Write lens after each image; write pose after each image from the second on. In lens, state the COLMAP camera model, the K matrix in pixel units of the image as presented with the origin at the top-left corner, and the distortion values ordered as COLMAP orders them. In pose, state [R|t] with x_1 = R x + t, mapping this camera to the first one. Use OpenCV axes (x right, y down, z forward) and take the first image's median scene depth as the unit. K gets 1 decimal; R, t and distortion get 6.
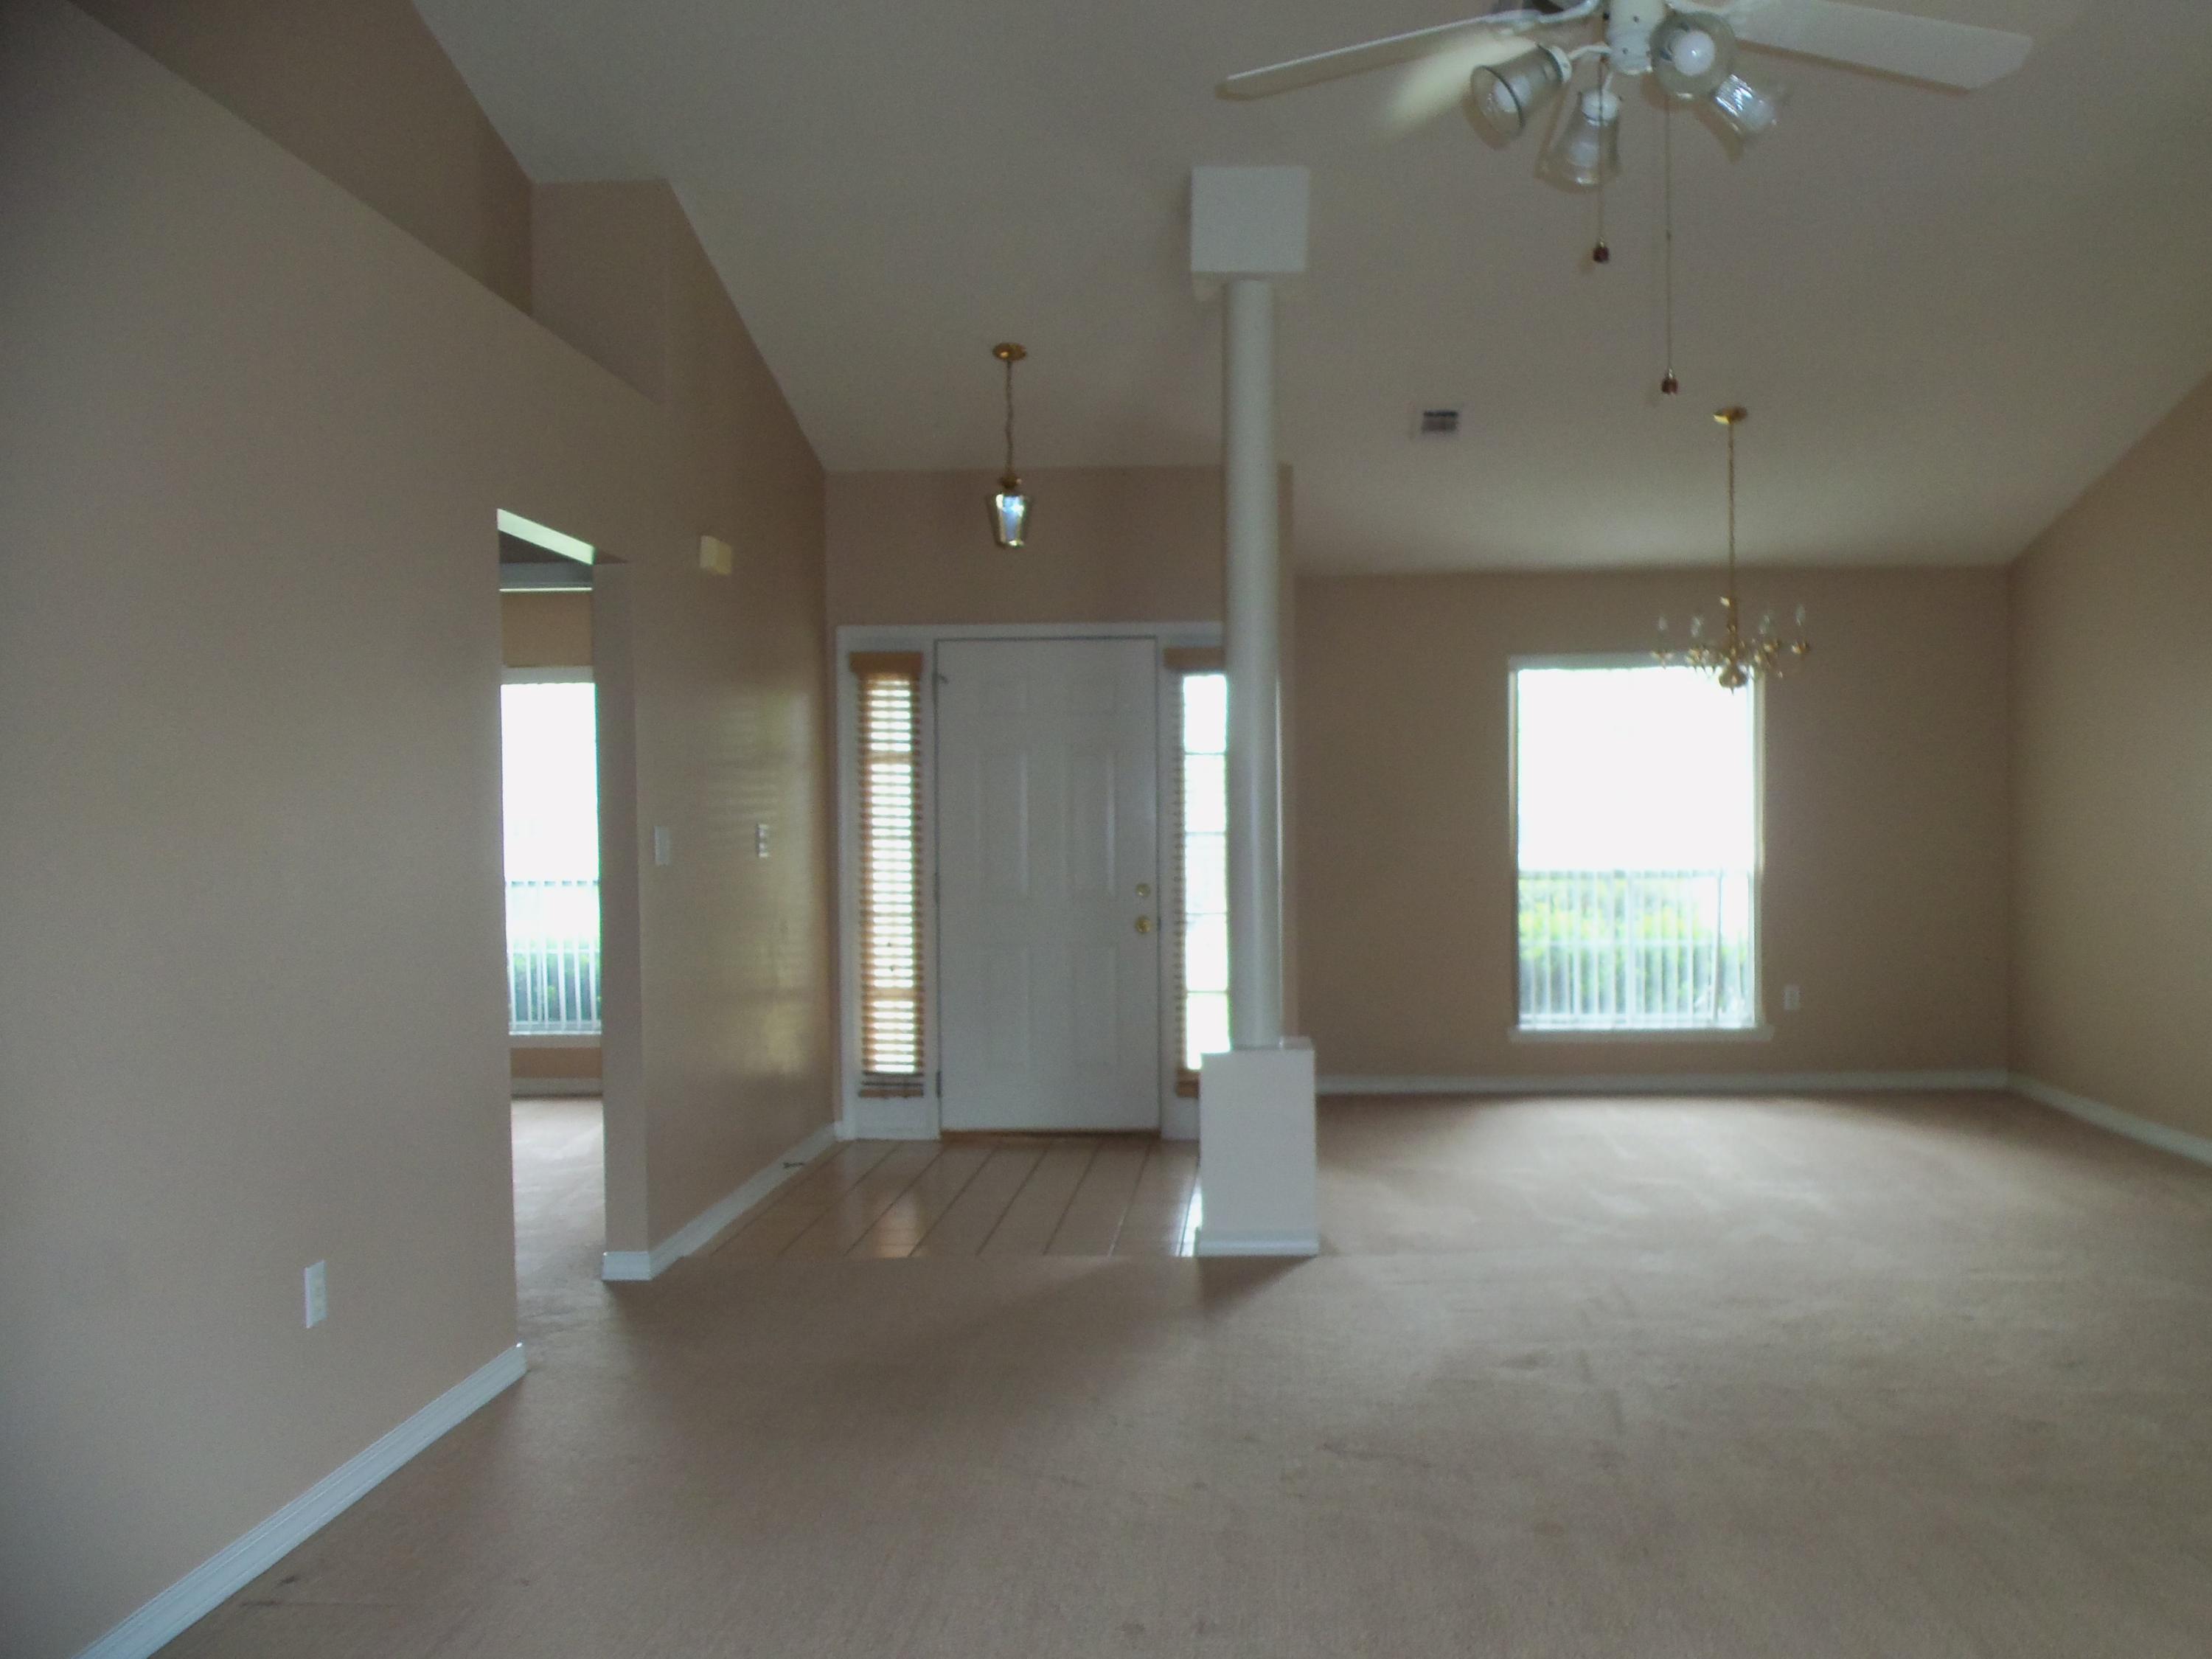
lens RADIAL K [[1883.8, 0, 1107.7], [0, 1883.8, 826.9], [0, 0, 1]] dist [-0.000043, -0.015111]
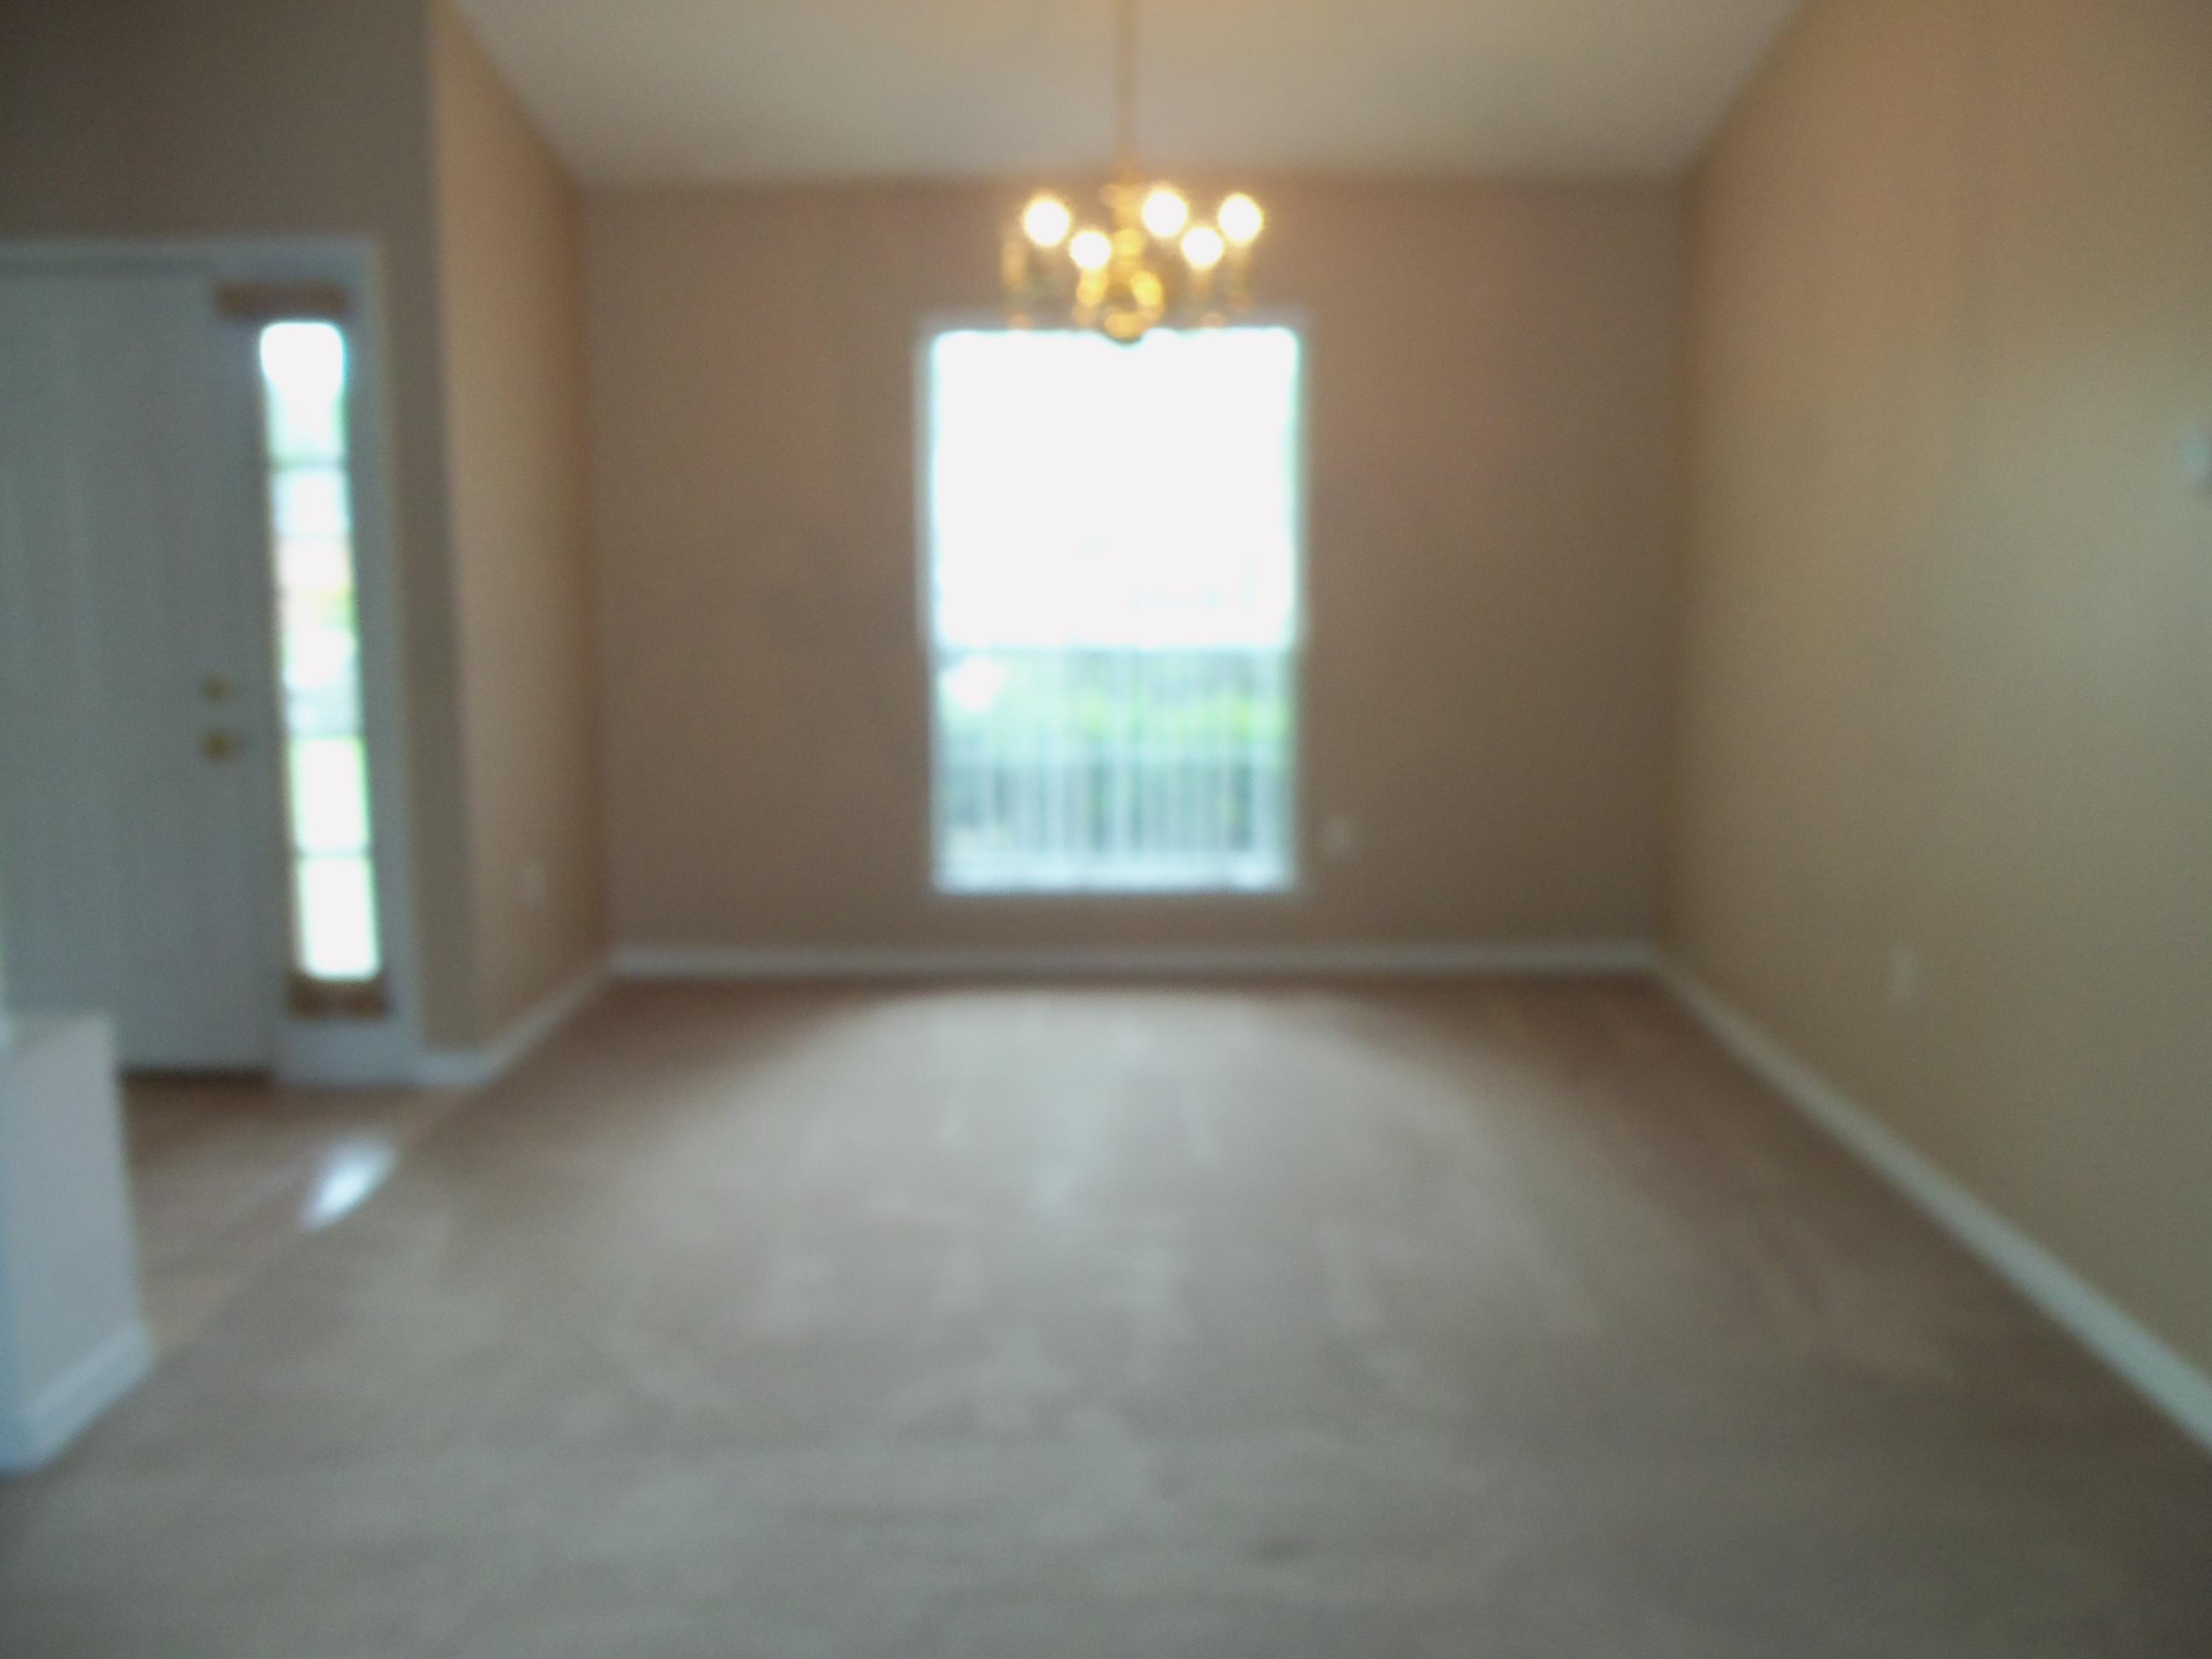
lens RADIAL K [[1883.8, 0, 1104.3], [0, 1883.8, 829.0], [0, 0, 1]] dist [-0.000043, -0.015111]
pose [[0.999805, -0.019528, -0.002879, 0.307186], [0.019728, 0.993381, 0.113160, 0.014926], [0.000650, -0.113195, 0.993573, 0.381048]]
